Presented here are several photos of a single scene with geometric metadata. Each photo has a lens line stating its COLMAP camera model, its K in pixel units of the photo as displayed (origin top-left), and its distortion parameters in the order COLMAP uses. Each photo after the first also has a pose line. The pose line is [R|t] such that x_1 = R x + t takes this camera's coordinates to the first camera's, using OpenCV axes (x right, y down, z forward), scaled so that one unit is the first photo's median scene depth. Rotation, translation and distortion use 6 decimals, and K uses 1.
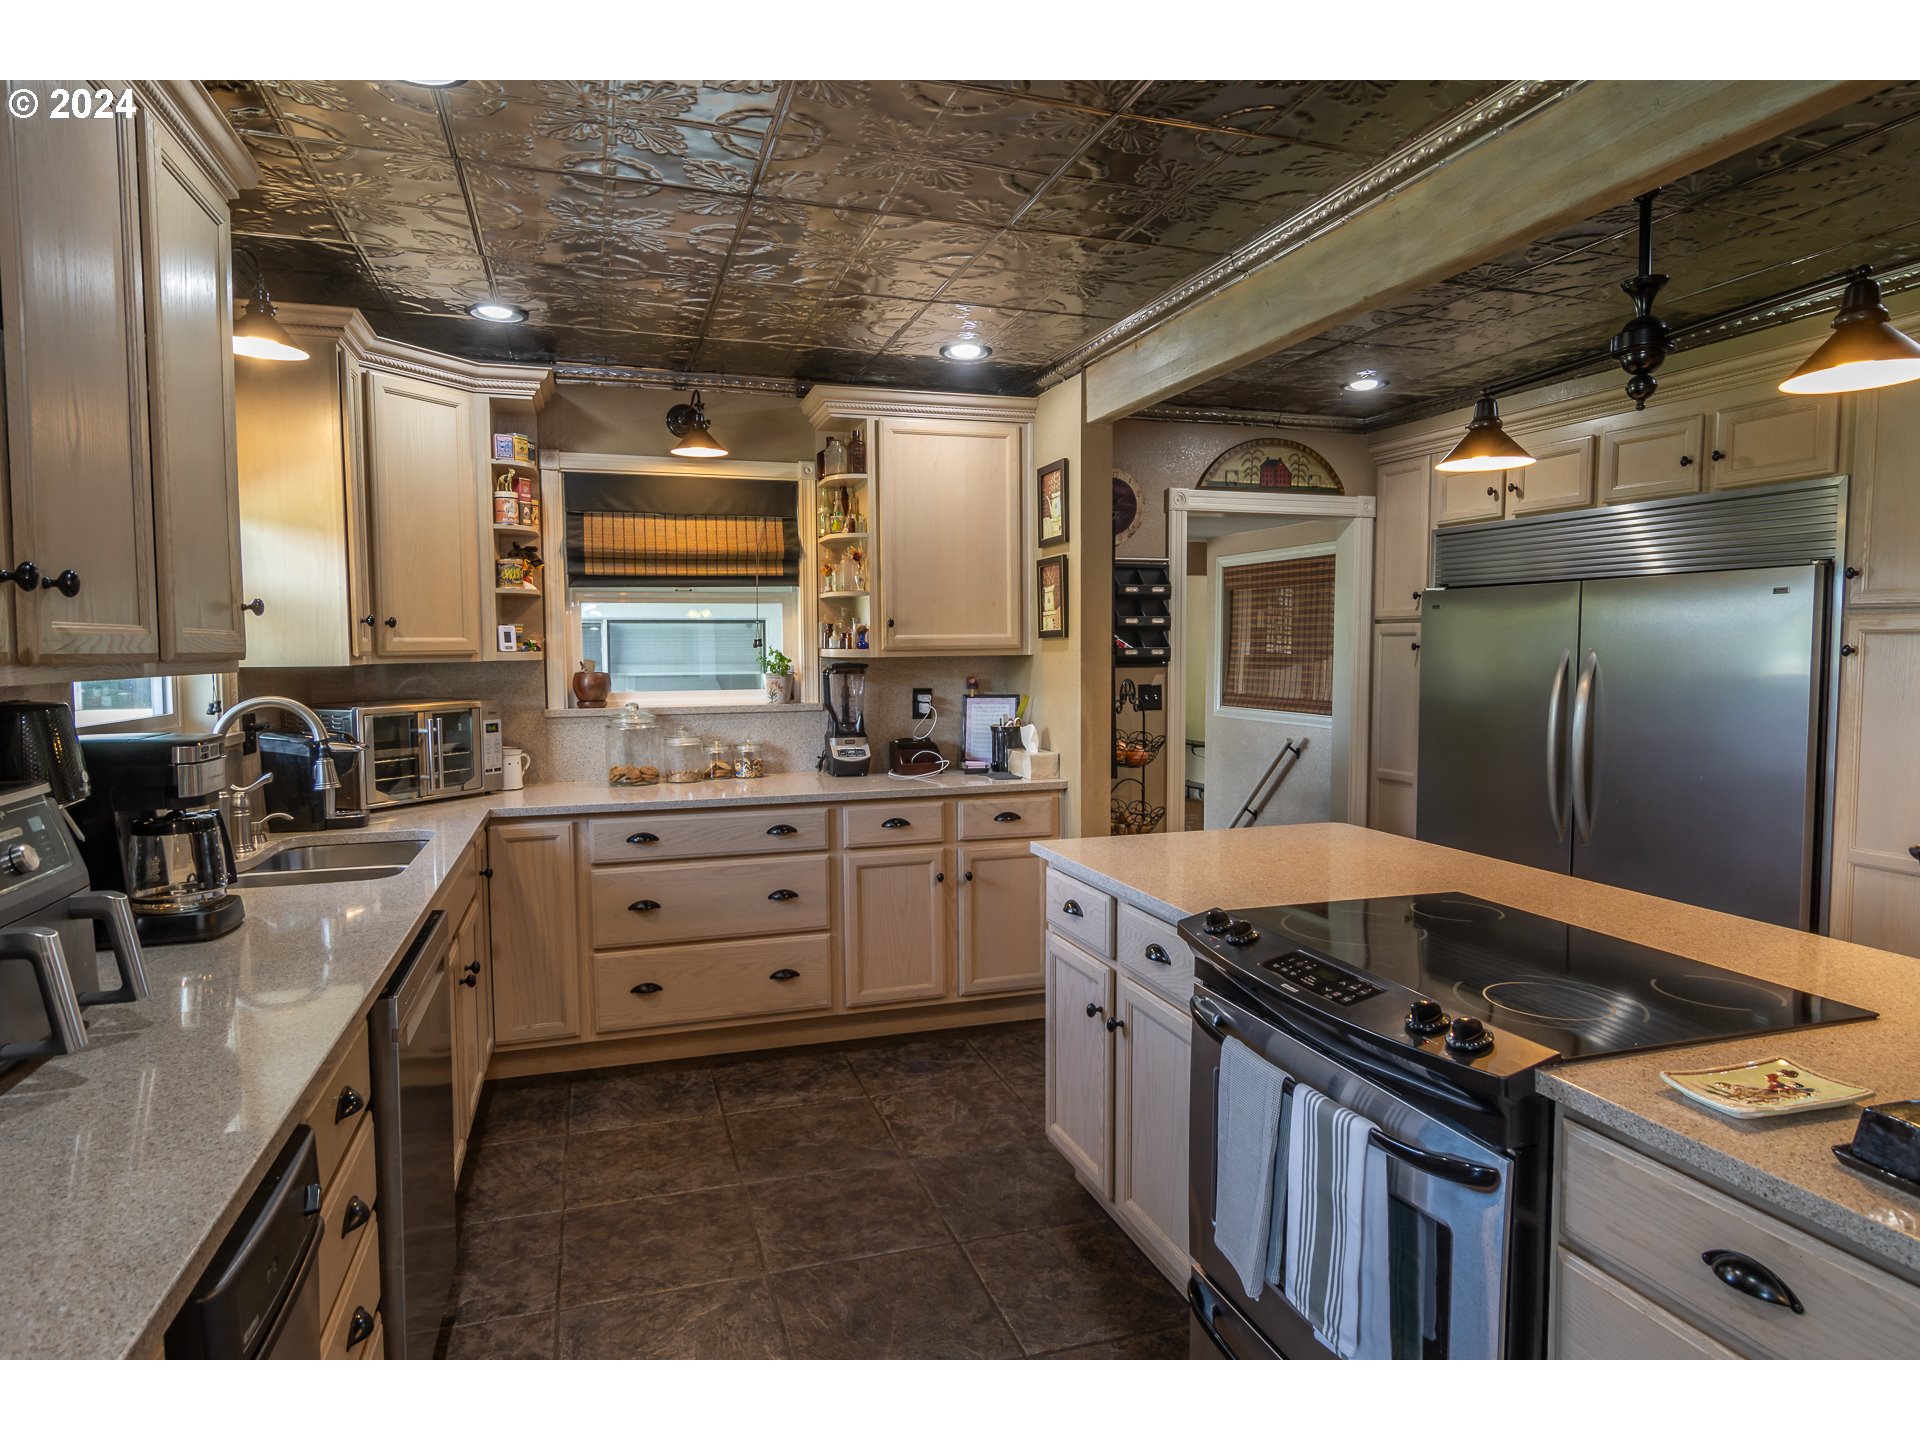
lens RADIAL K [[1082.9, 0, 957.1], [0, 1082.9, 642.7], [0, 0, 1]] dist [-0.000507, 0.000007]
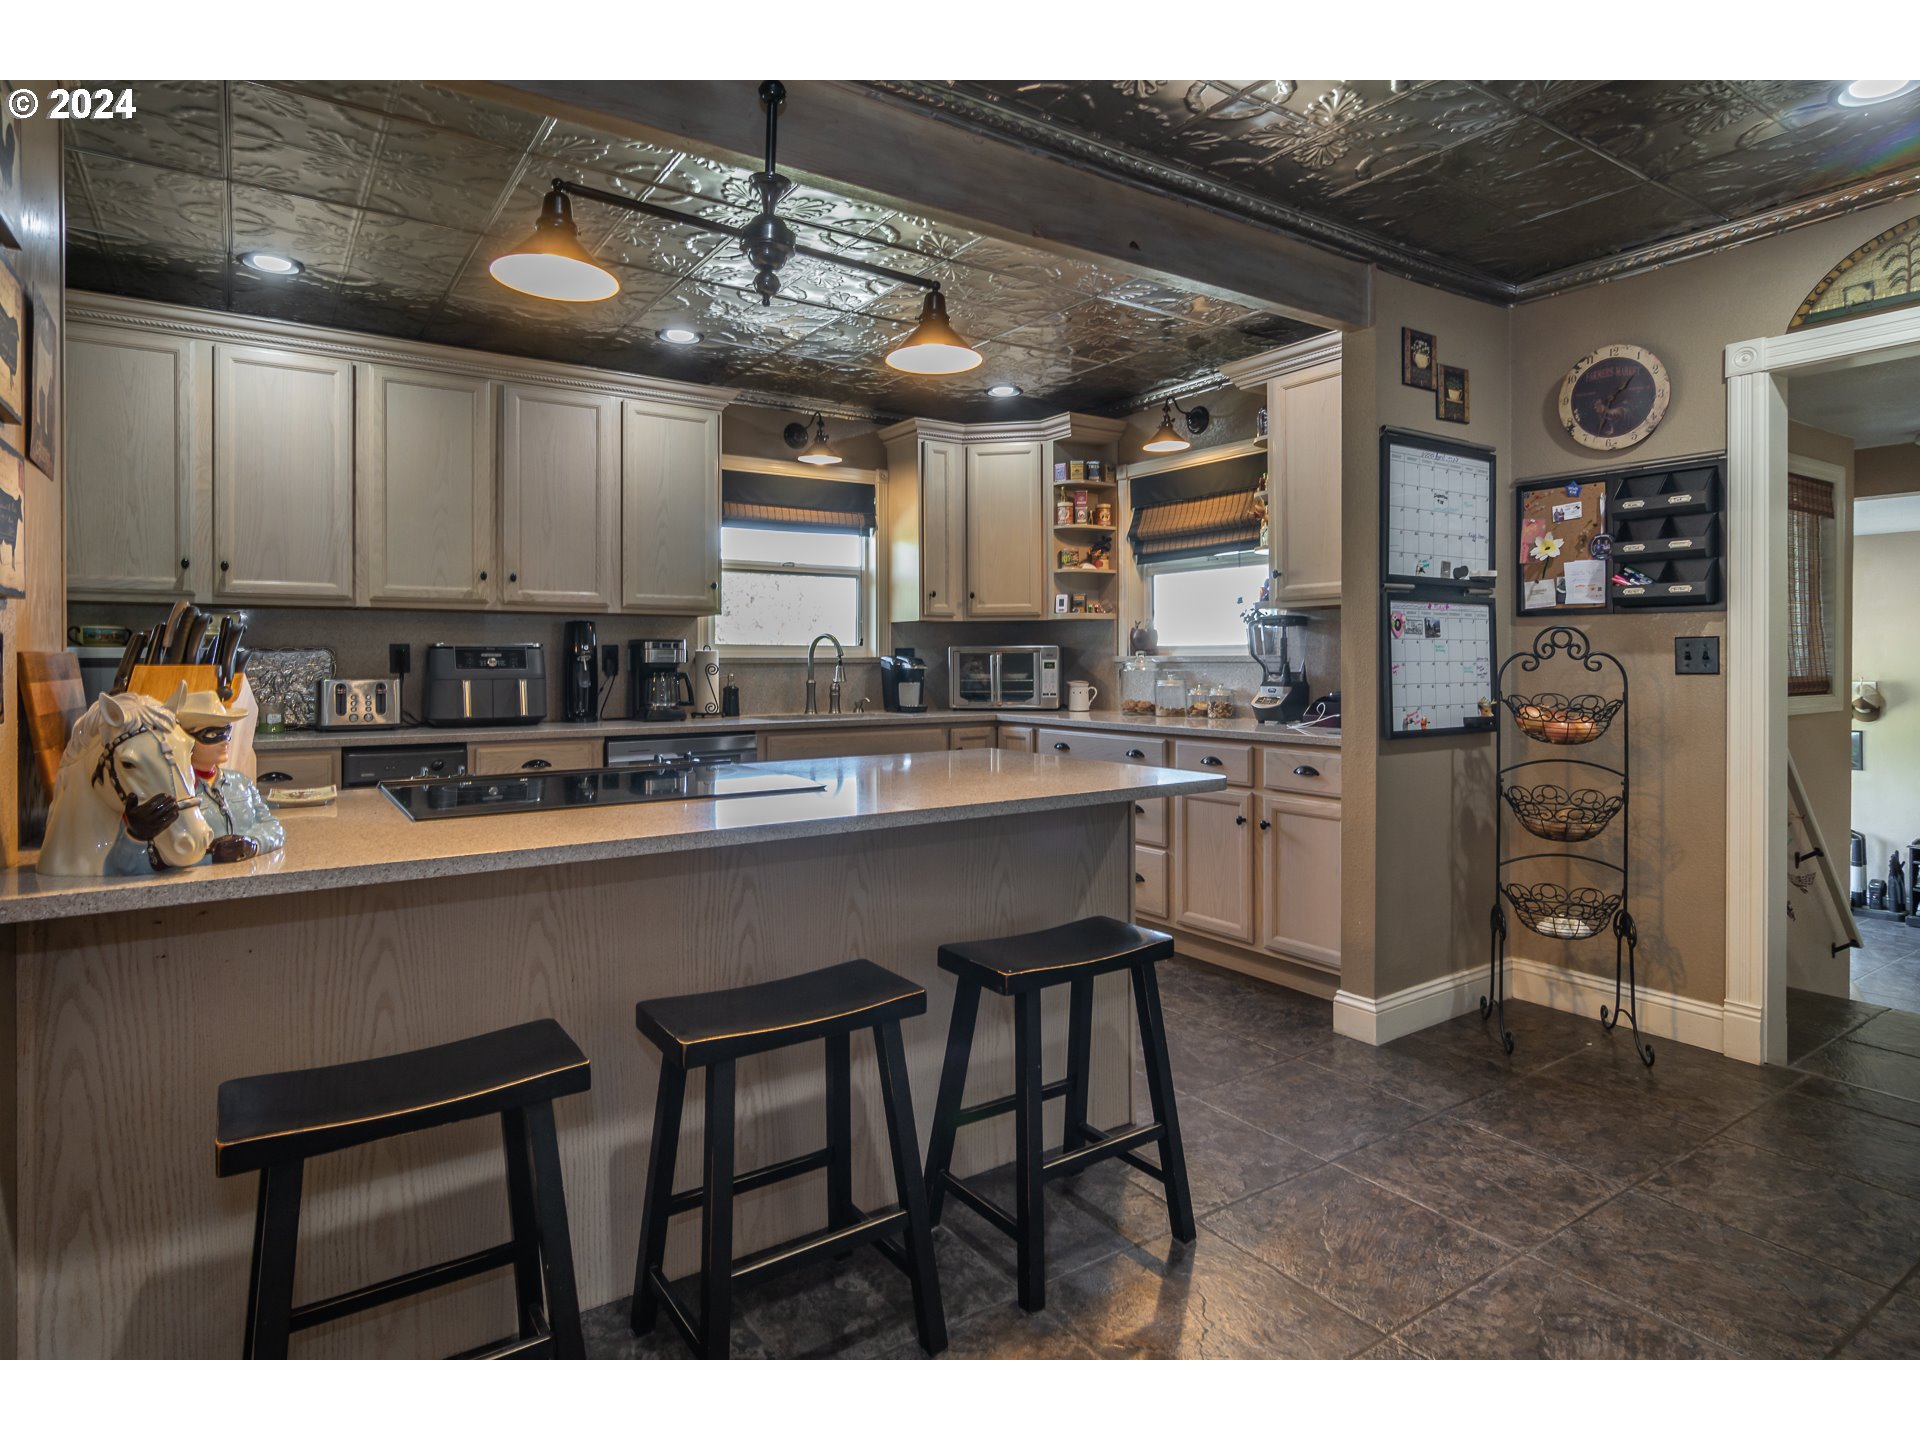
lens RADIAL K [[1069.3, 0, 1007.0], [0, 1069.3, 583.2], [0, 0, 1]] dist [0.001838, 0.001621]
pose [[0.302933, -0.065590, -0.950752, 0.894863], [0.002244, 0.997675, -0.068112, 0.063893], [0.953009, 0.018499, 0.302376, 0.490475]]
